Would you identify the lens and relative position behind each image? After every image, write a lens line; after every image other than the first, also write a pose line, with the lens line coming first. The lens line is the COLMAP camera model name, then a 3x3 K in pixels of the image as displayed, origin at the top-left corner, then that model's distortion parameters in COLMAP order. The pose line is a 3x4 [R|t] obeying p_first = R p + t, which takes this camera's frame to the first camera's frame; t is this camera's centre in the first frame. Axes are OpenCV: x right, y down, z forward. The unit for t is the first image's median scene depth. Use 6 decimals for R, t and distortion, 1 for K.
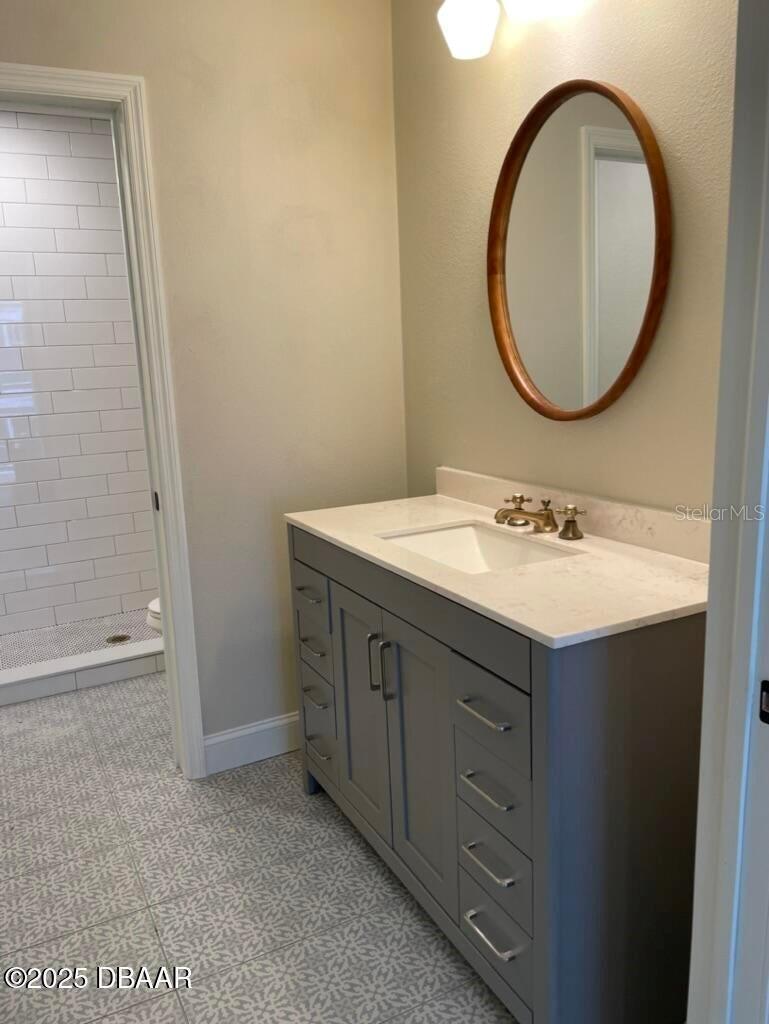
lens RADIAL K [[780.3, 0, 384.5], [0, 780.3, 512.0], [0, 0, 1]] dist [0.030289, -0.006091]
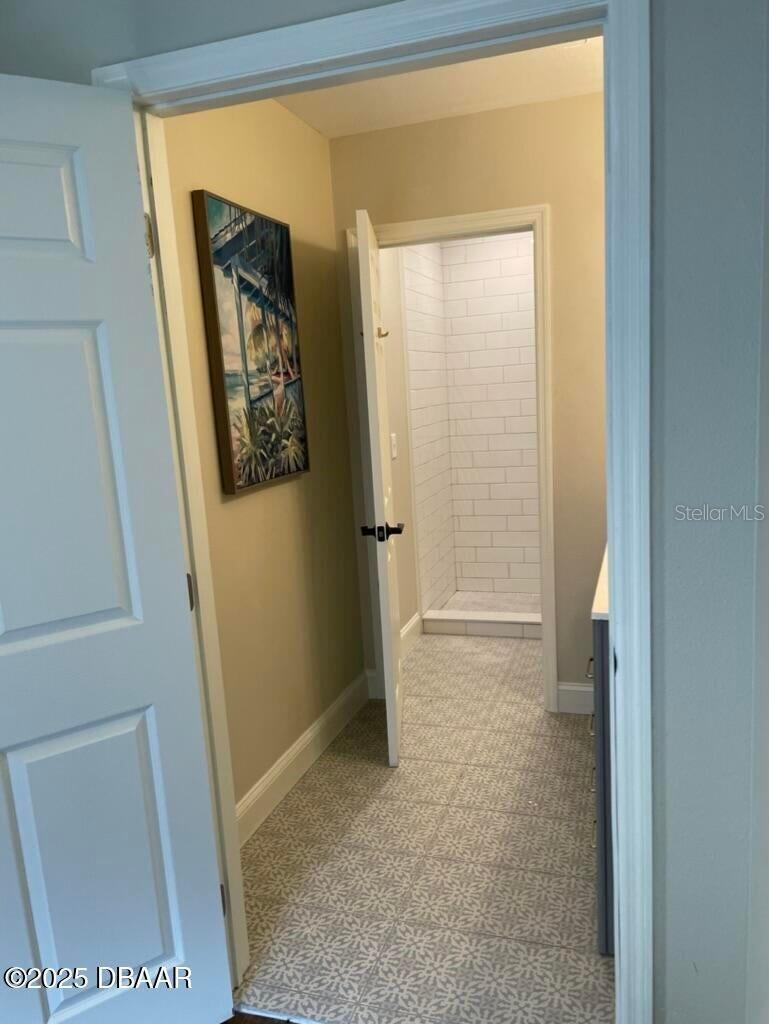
lens RADIAL K [[780.3, 0, 384.5], [0, 780.3, 512.0], [0, 0, 1]] dist [0.030289, -0.006091]
pose [[0.699447, 0.113023, -0.705691, 0.528320], [-0.118001, 0.992127, 0.041942, -0.020565], [0.704875, 0.053936, 0.707278, -0.177644]]
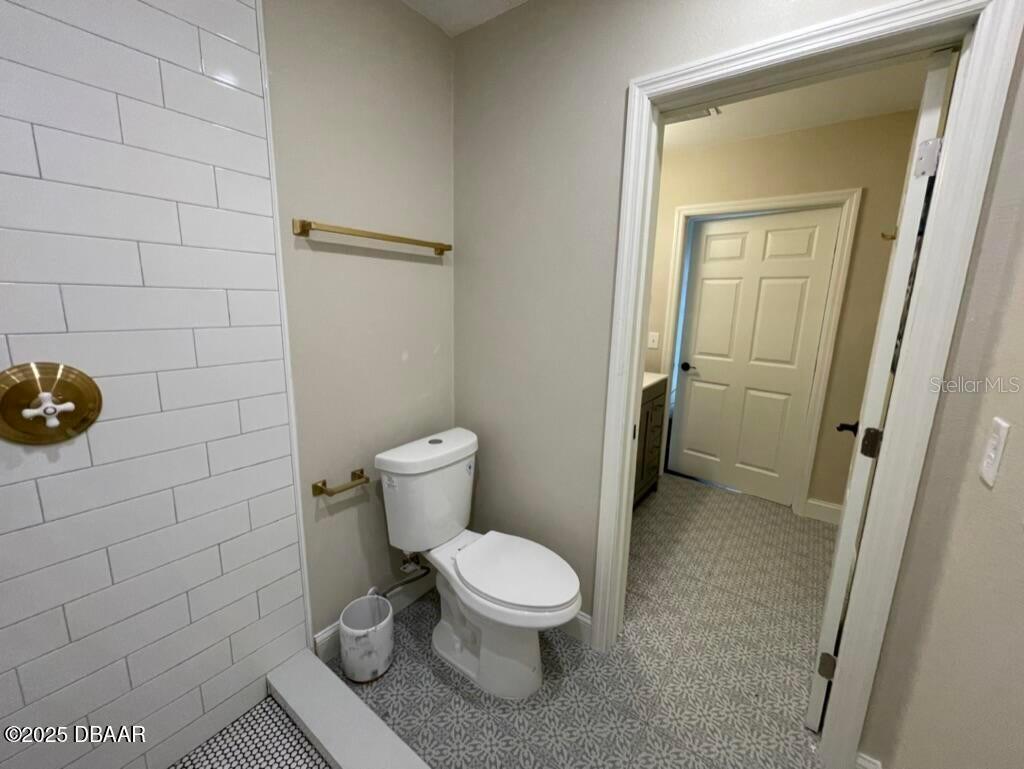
lens RADIAL K [[415.8, 0, 506.4], [0, 415.8, 385.4], [0, 0, 1]] dist [-0.009753, 0.007420]
pose [[-0.430195, -0.150875, 0.890039, -0.844384], [0.185434, 0.950141, 0.250692, -0.308505], [-0.883485, 0.272890, -0.380769, 1.526509]]
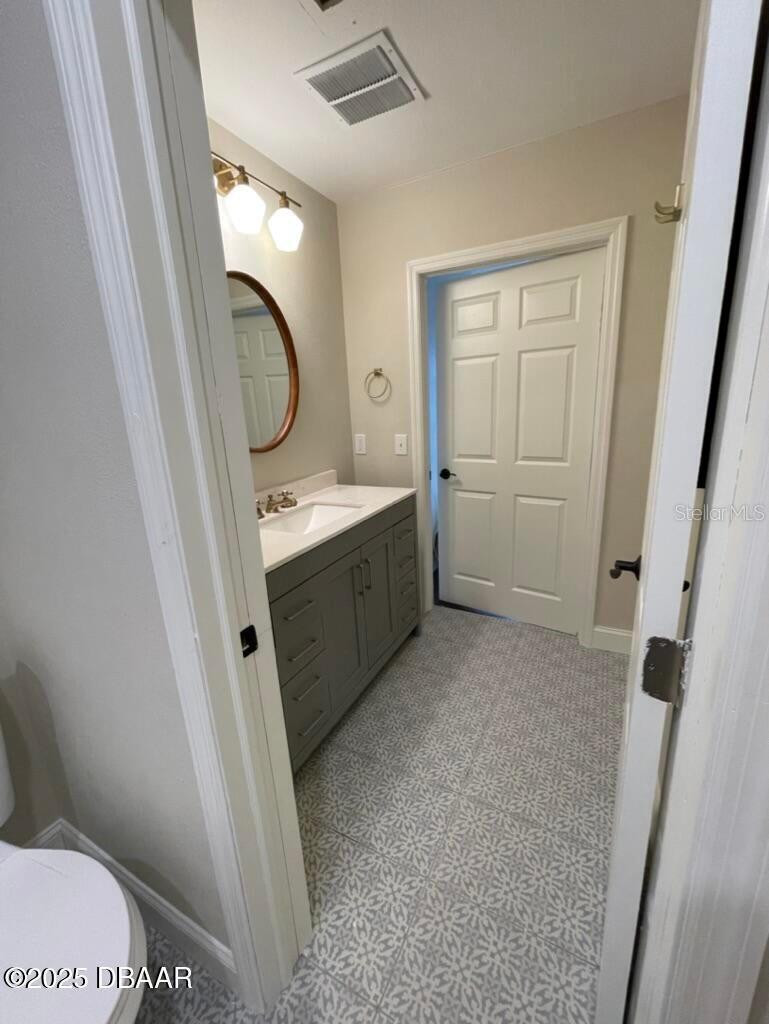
lens RADIAL K [[415.8, 0, 384.5], [0, 415.8, 512.0], [0, 0, 1]] dist [-0.009753, 0.007420]
pose [[-0.563028, -0.142618, 0.814039, -0.669670], [0.240908, 0.913897, 0.326736, -0.209820], [-0.790546, 0.380070, -0.480191, 1.125278]]
